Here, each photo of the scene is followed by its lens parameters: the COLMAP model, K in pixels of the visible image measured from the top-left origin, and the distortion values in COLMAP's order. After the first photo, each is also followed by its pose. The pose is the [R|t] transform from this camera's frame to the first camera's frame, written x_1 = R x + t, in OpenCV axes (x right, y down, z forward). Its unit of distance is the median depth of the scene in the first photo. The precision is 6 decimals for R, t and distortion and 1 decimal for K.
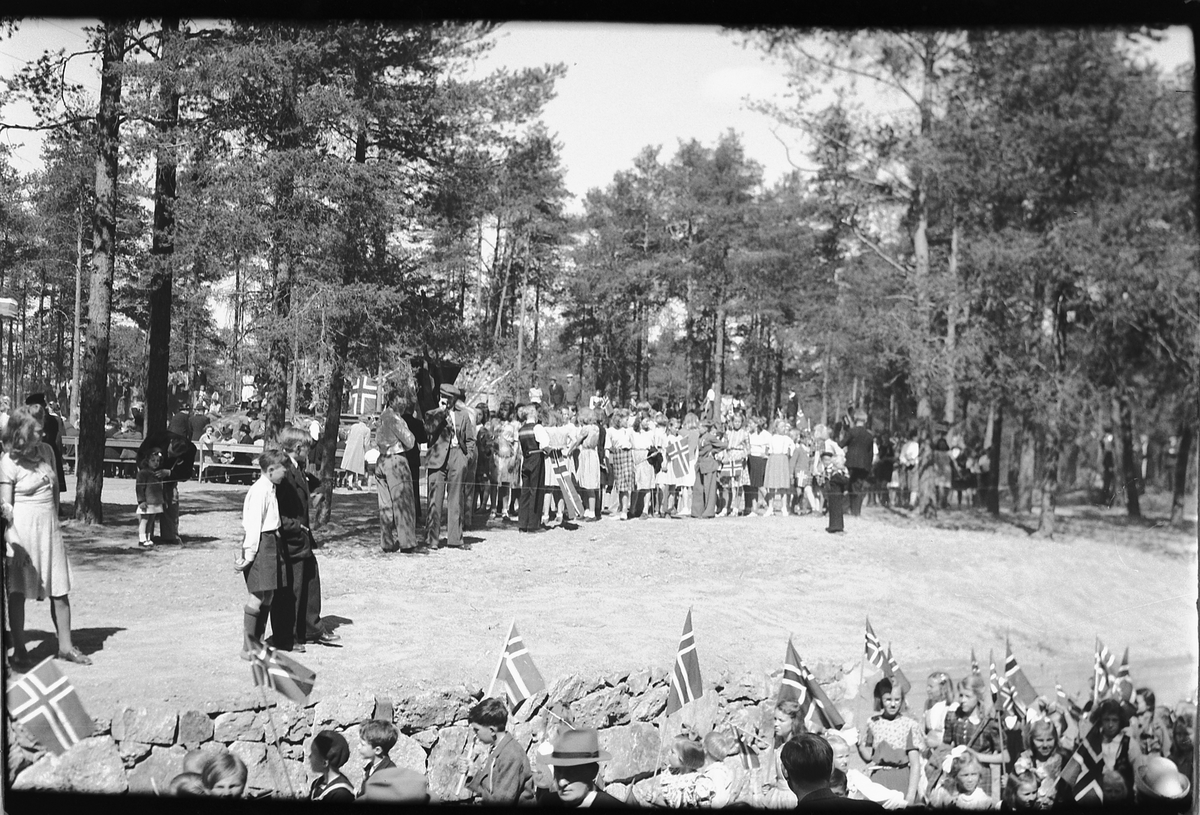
lens RADIAL K [[1509.8, 0, 575.3], [0, 1509.8, 420.9], [0, 0, 1]] dist [-0.011978, -0.007340]
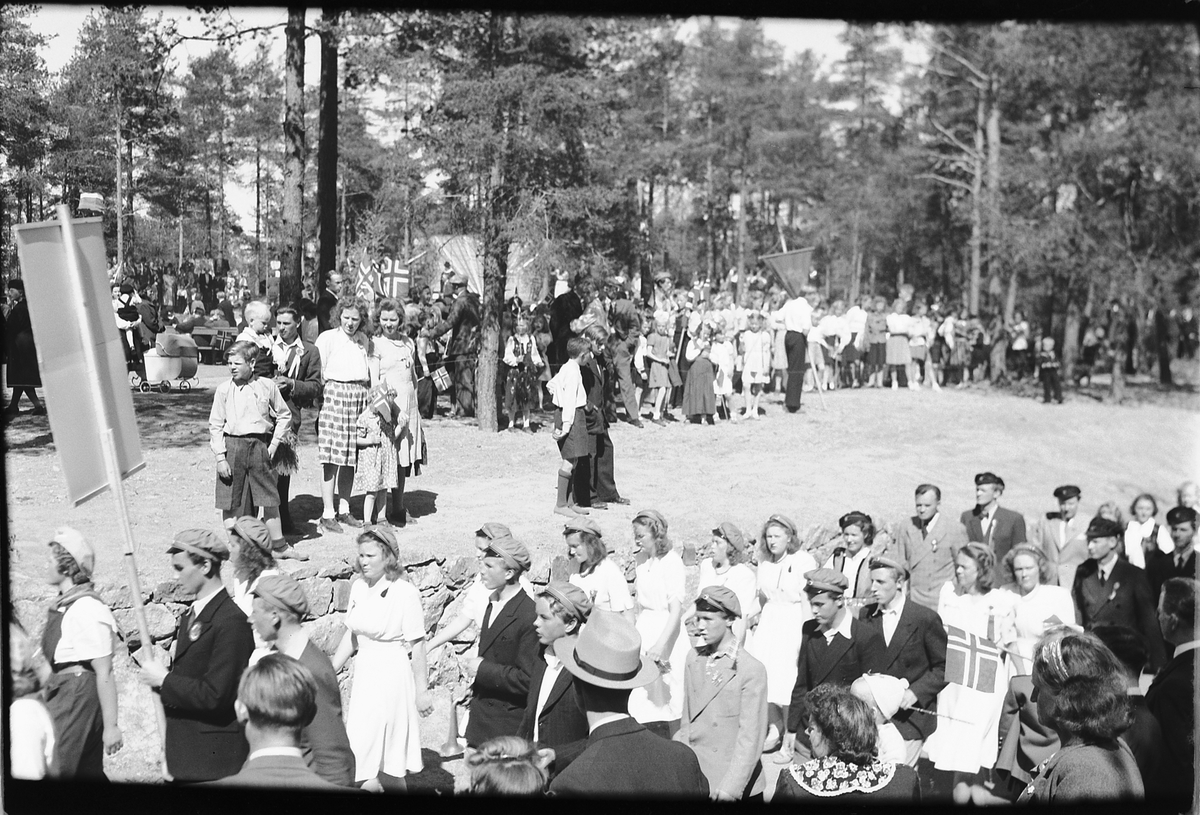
lens RADIAL K [[1522.5, 0, 566.1], [0, 1522.5, 449.3], [0, 0, 1]] dist [-0.018113, -0.011540]
pose [[0.999419, -0.019995, 0.027603, -0.118967], [0.017153, 0.994877, 0.099624, -0.006493], [-0.029454, -0.099093, 0.994642, -0.089940]]
